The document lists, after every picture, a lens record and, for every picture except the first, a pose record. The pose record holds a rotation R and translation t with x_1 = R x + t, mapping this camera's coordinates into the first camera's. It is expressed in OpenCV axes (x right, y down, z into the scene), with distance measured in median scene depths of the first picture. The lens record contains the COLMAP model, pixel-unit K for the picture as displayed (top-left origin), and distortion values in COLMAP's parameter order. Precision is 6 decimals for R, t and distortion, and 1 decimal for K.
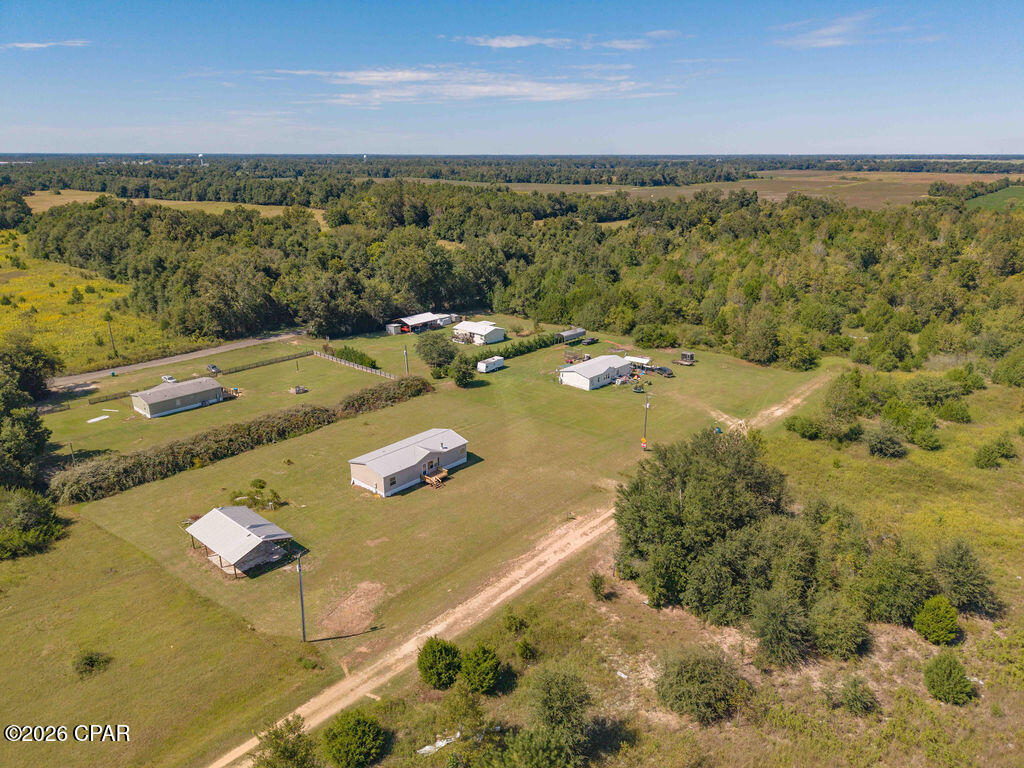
lens RADIAL K [[684.0, 0, 512.0], [0, 684.0, 384.0], [0, 0, 1]] dist [0.049278, -0.055946]
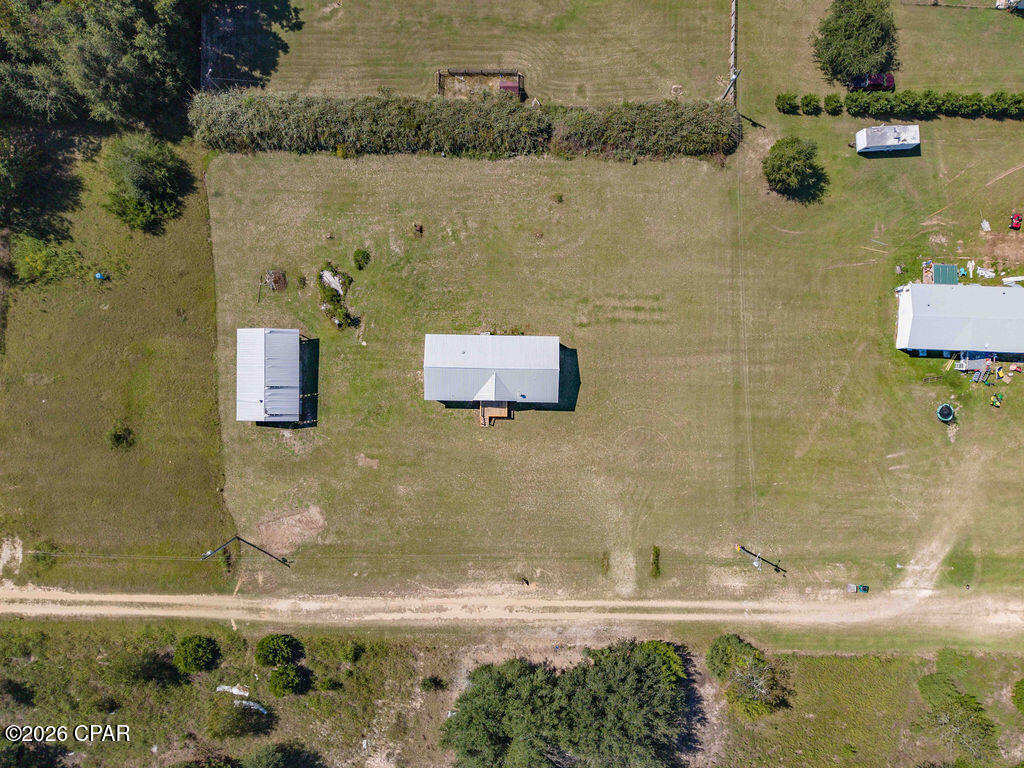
lens RADIAL K [[692.5, 0, 512.0], [0, 692.5, 384.0], [0, 0, 1]] dist [0.045097, -0.052837]
pose [[0.651822, 0.758335, -0.007461, -0.089811], [-0.232501, 0.209190, 0.949833, -0.548814], [0.721853, -0.617387, 0.312669, 0.596058]]
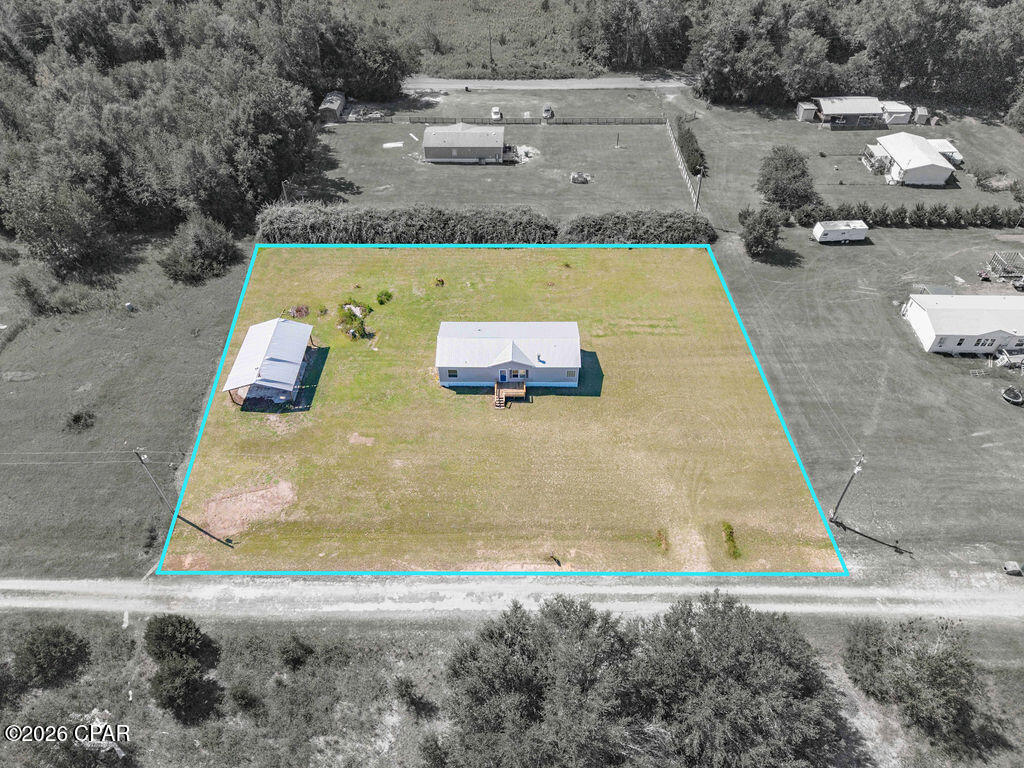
lens RADIAL K [[684.0, 0, 512.0], [0, 684.0, 384.0], [0, 0, 1]] dist [0.049278, -0.055946]
pose [[0.658328, 0.516994, -0.547102, 0.241605], [-0.232070, 0.830819, 0.505848, -0.205268], [0.716064, -0.206048, 0.666931, 0.378664]]
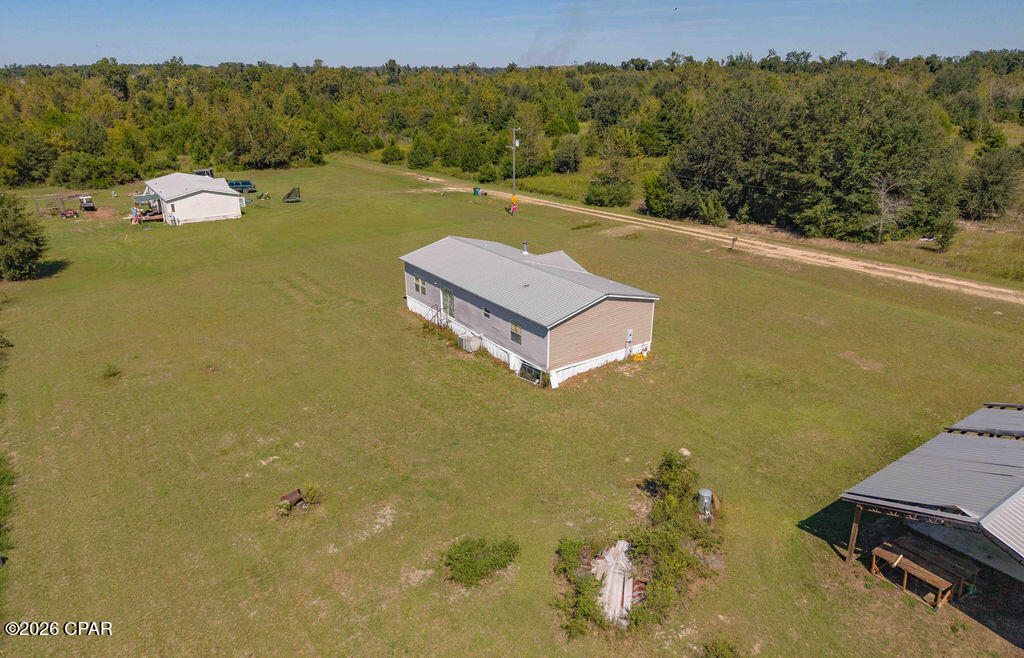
lens RADIAL K [[687.6, 0, 512.0], [0, 687.6, 329.0], [0, 0, 1]] dist [0.006801, -0.001905]
pose [[0.227738, -0.344707, 0.910666, -0.426608], [0.311725, 0.911831, 0.267192, 0.013664], [-0.922476, 0.223027, 0.315113, 0.701795]]
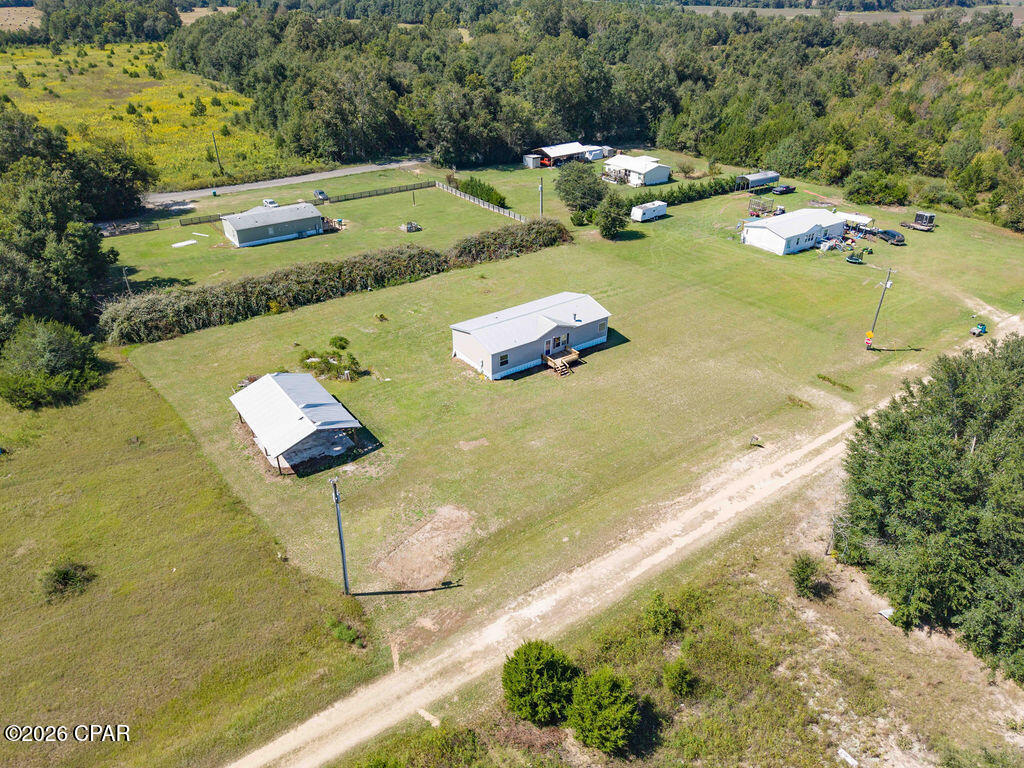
lens RADIAL K [[684.0, 0, 512.0], [0, 684.0, 384.0], [0, 0, 1]] dist [0.049278, -0.055946]
pose [[0.976450, 0.113324, -0.183586, -0.021281], [-0.072713, 0.974015, 0.214496, 0.007195], [0.203123, -0.196095, 0.959316, 0.219860]]
